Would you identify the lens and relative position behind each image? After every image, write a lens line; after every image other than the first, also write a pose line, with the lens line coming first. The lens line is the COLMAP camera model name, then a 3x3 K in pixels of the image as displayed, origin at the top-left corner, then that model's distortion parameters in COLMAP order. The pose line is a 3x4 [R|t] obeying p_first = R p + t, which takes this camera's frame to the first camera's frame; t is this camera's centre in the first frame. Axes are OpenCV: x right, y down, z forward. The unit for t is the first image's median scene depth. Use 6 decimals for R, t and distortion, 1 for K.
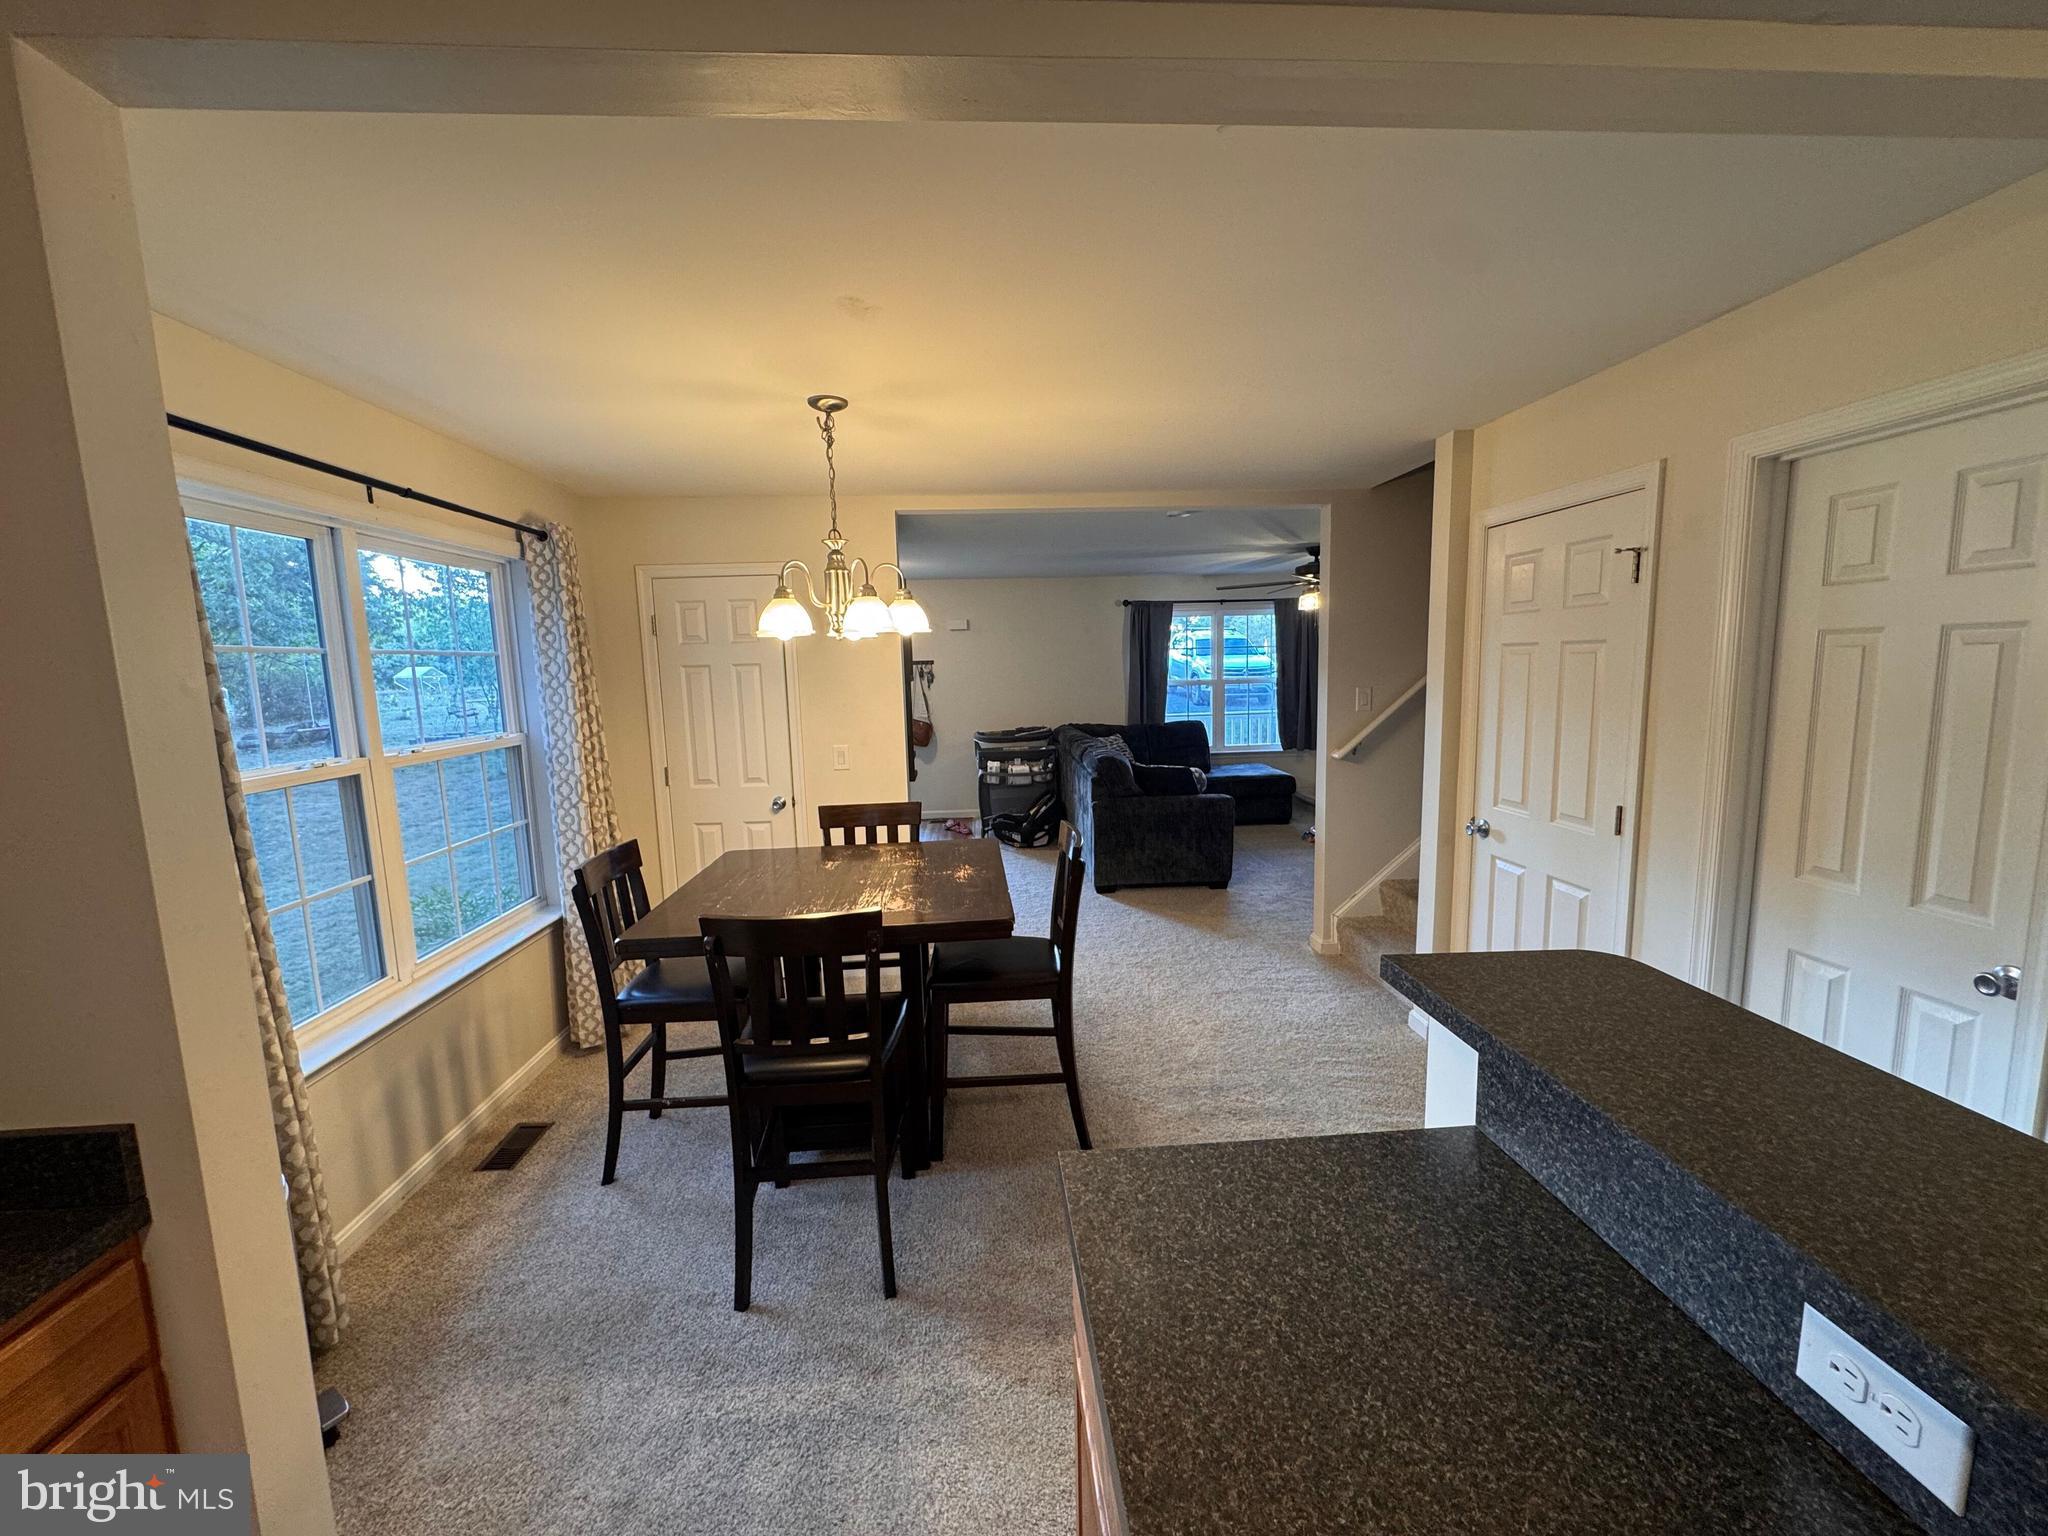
lens RADIAL K [[810.9, 0, 1030.3], [0, 810.9, 770.2], [0, 0, 1]] dist [0.000199, -0.000874]
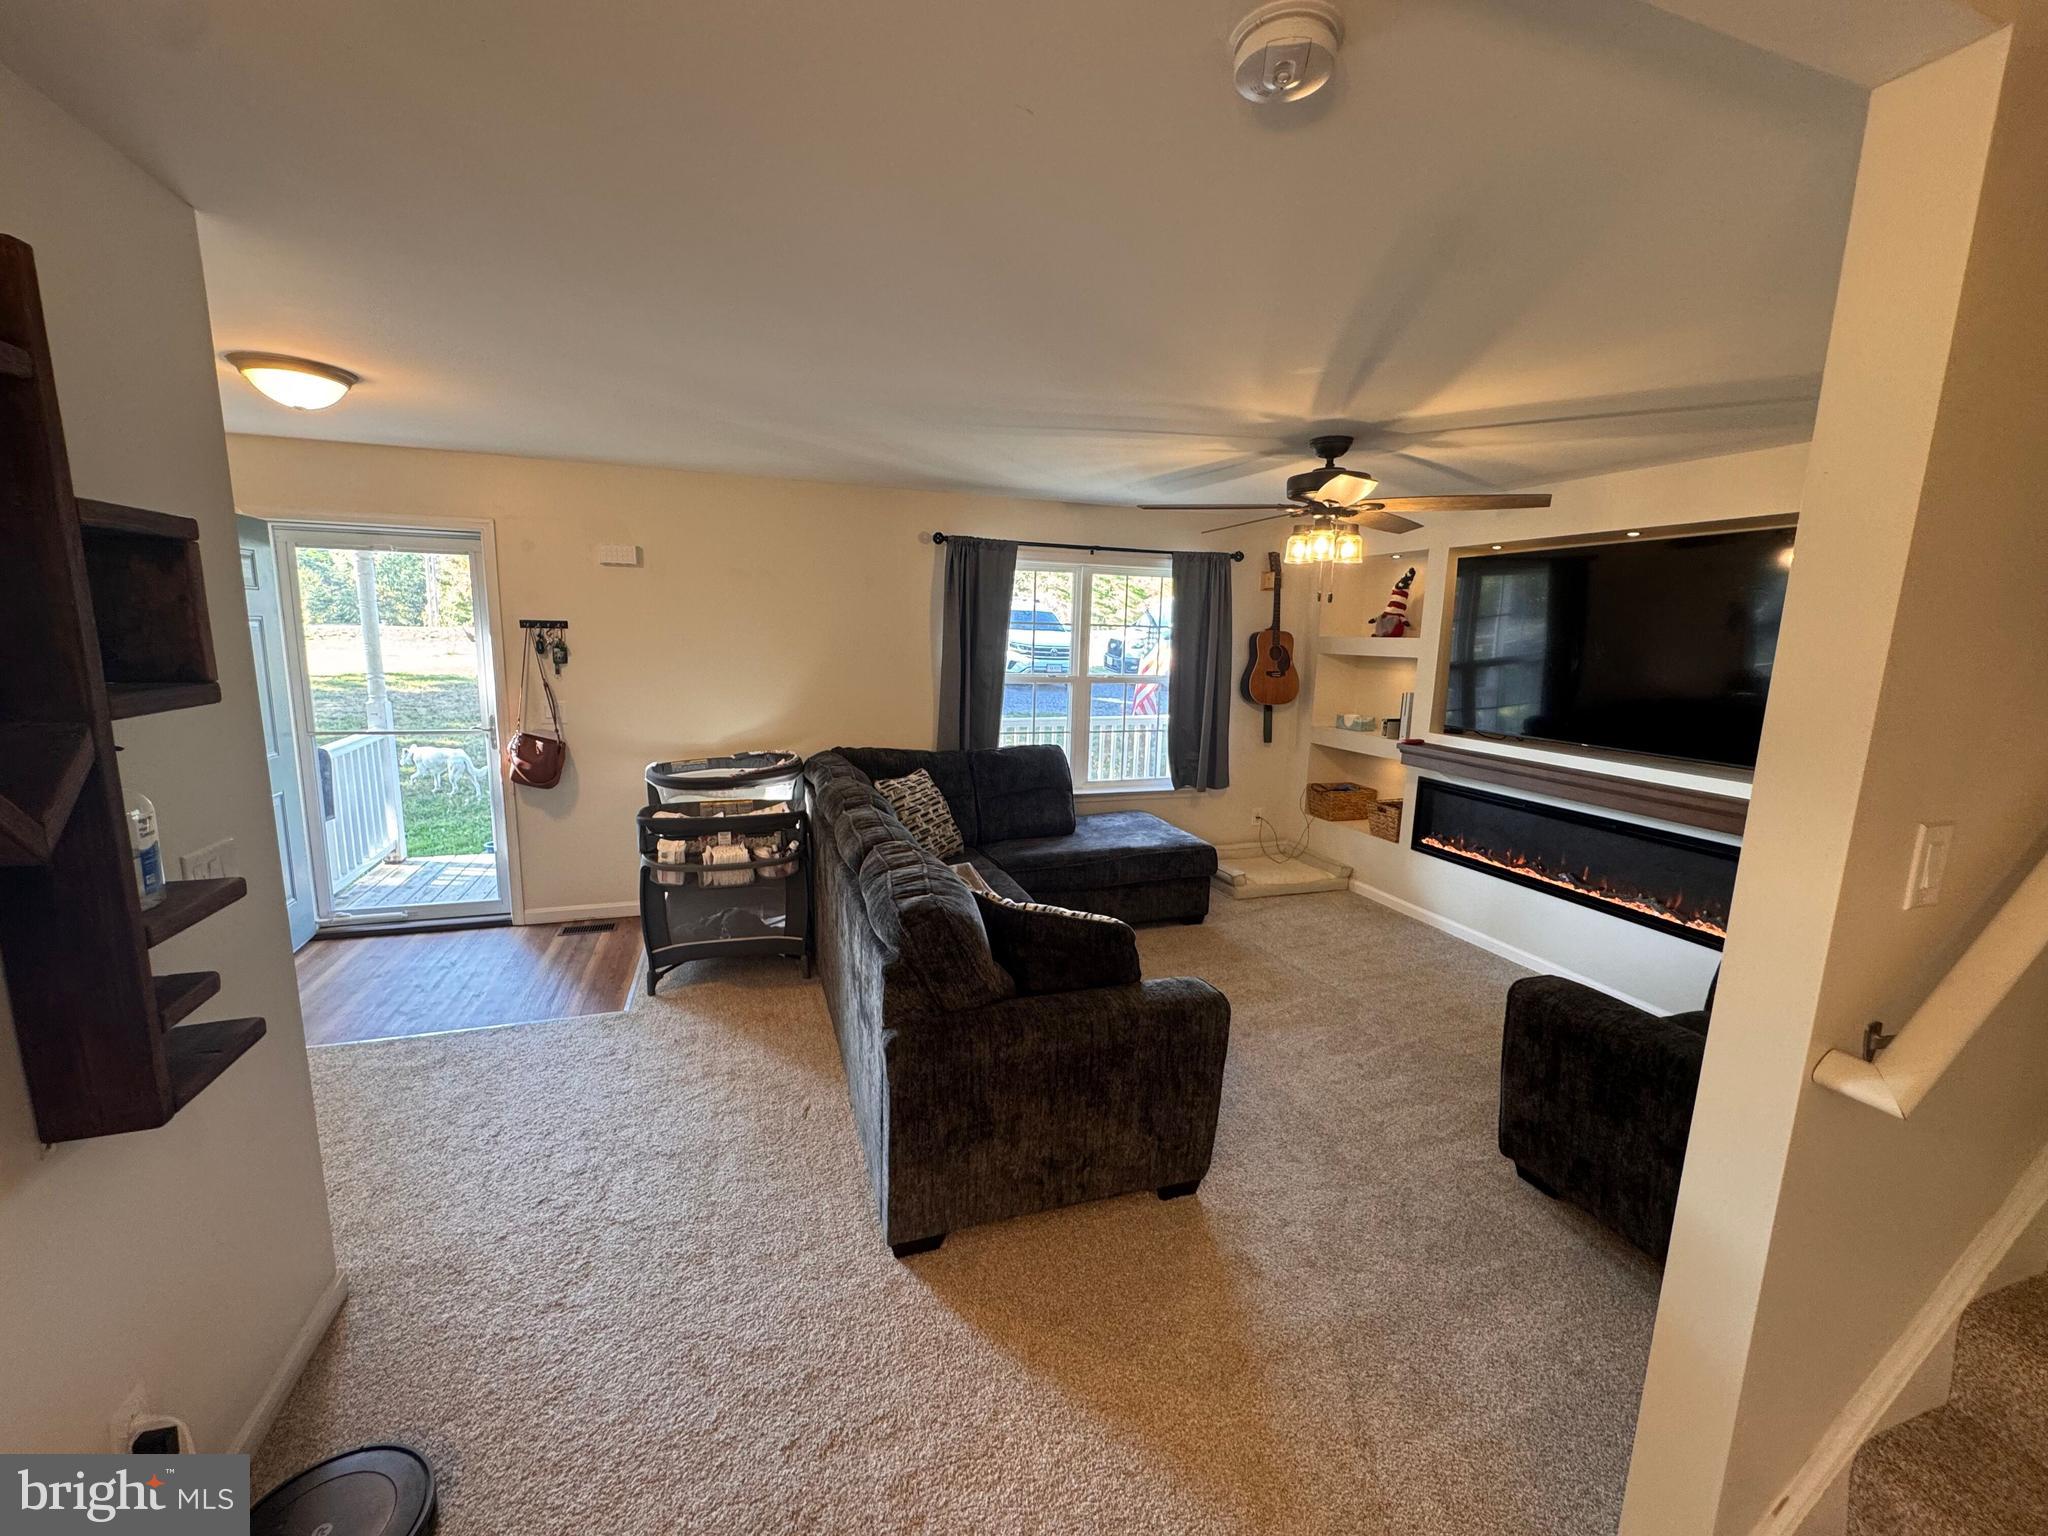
lens RADIAL K [[810.9, 0, 1028.2], [0, 810.9, 759.4], [0, 0, 1]] dist [0.000199, -0.000874]
pose [[0.963246, 0.006918, 0.268531, 0.027000], [-0.015024, 0.999491, 0.028145, -0.069157], [-0.268199, -0.031145, 0.962860, 0.440041]]
